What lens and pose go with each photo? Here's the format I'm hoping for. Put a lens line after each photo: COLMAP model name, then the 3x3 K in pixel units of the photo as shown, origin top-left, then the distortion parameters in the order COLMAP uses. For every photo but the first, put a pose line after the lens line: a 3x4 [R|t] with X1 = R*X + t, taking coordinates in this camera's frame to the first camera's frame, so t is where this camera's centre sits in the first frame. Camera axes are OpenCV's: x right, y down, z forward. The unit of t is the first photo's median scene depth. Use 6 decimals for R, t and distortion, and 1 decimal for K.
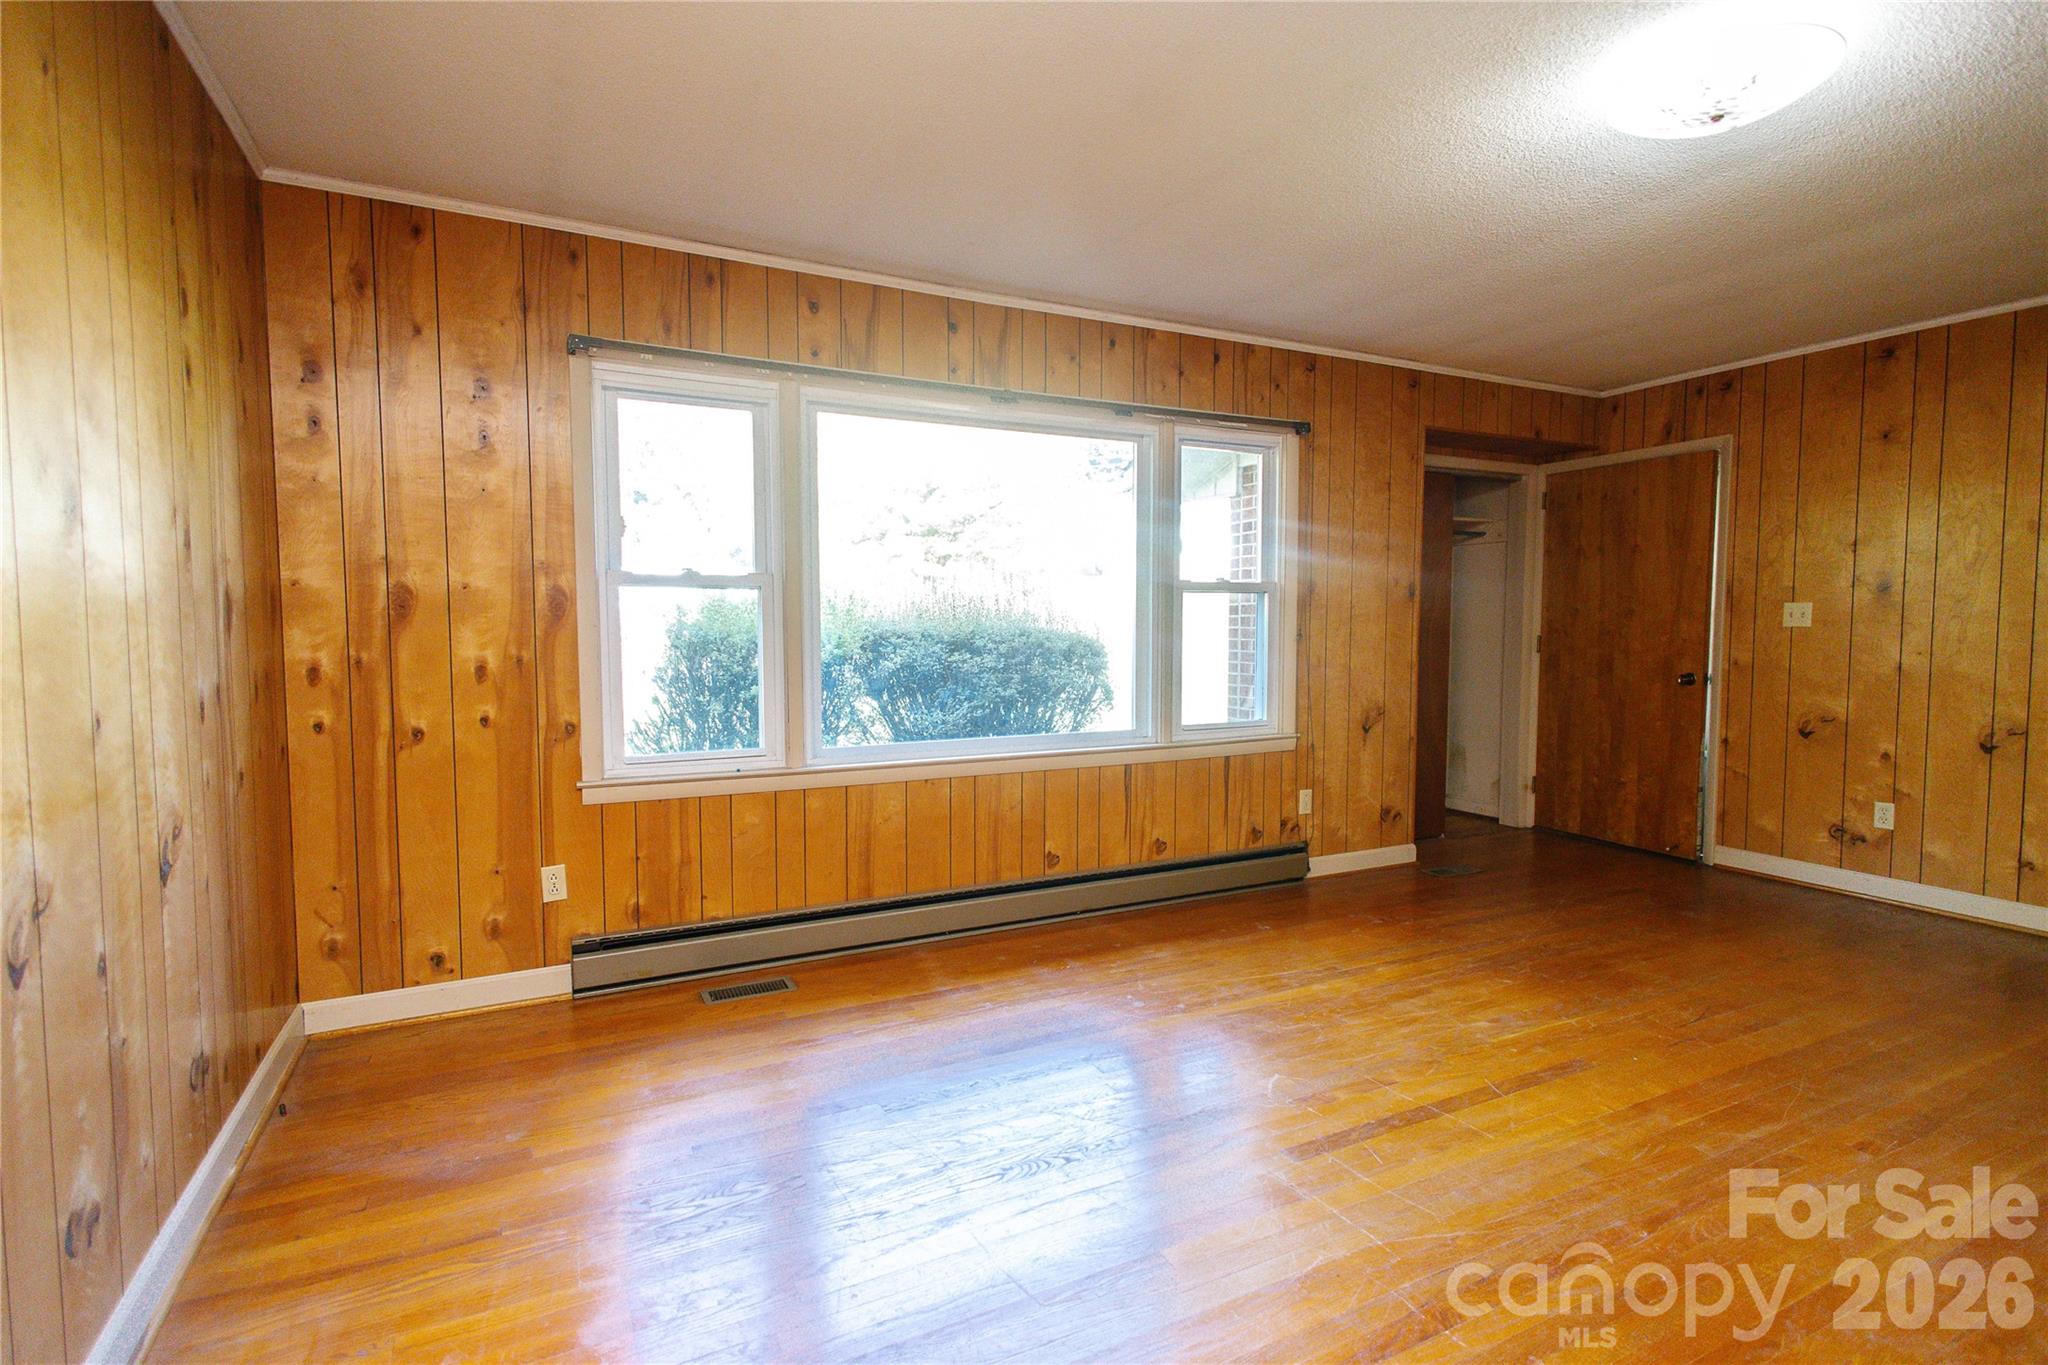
lens RADIAL K [[957.6, 0, 1025.3], [0, 957.6, 683.0], [0, 0, 1]] dist [0.015446, -0.003399]
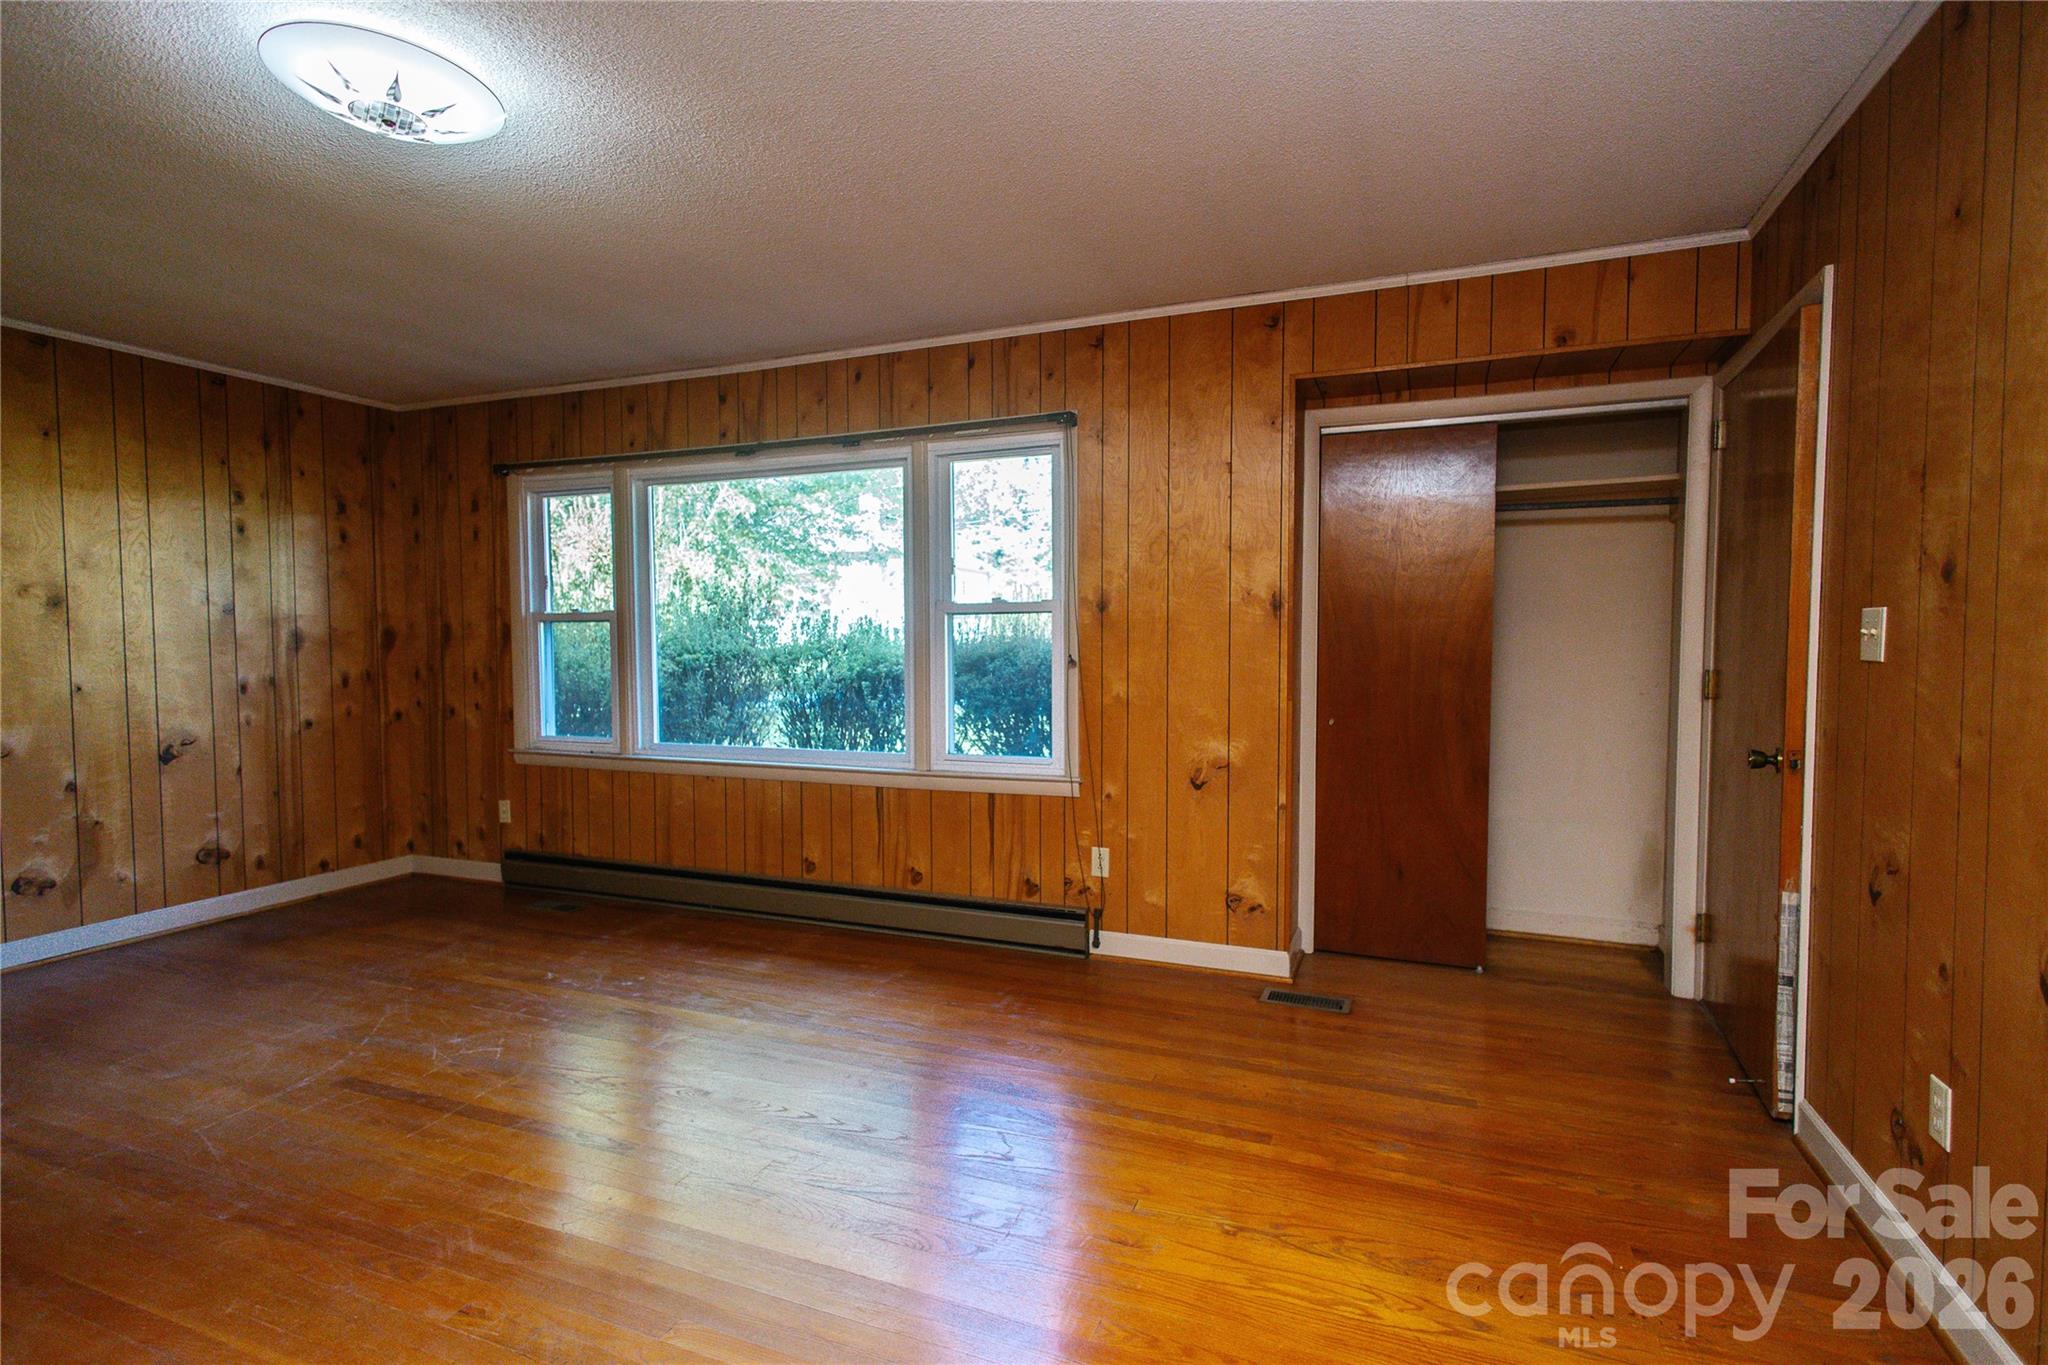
lens RADIAL K [[957.6, 0, 1080.1], [0, 957.6, 686.9], [0, 0, 1]] dist [0.015446, -0.003399]
pose [[0.680231, 0.036493, -0.732089, 1.069071], [-0.046423, 0.998900, 0.006658, -0.040396], [0.731527, 0.029457, 0.681176, 0.502415]]
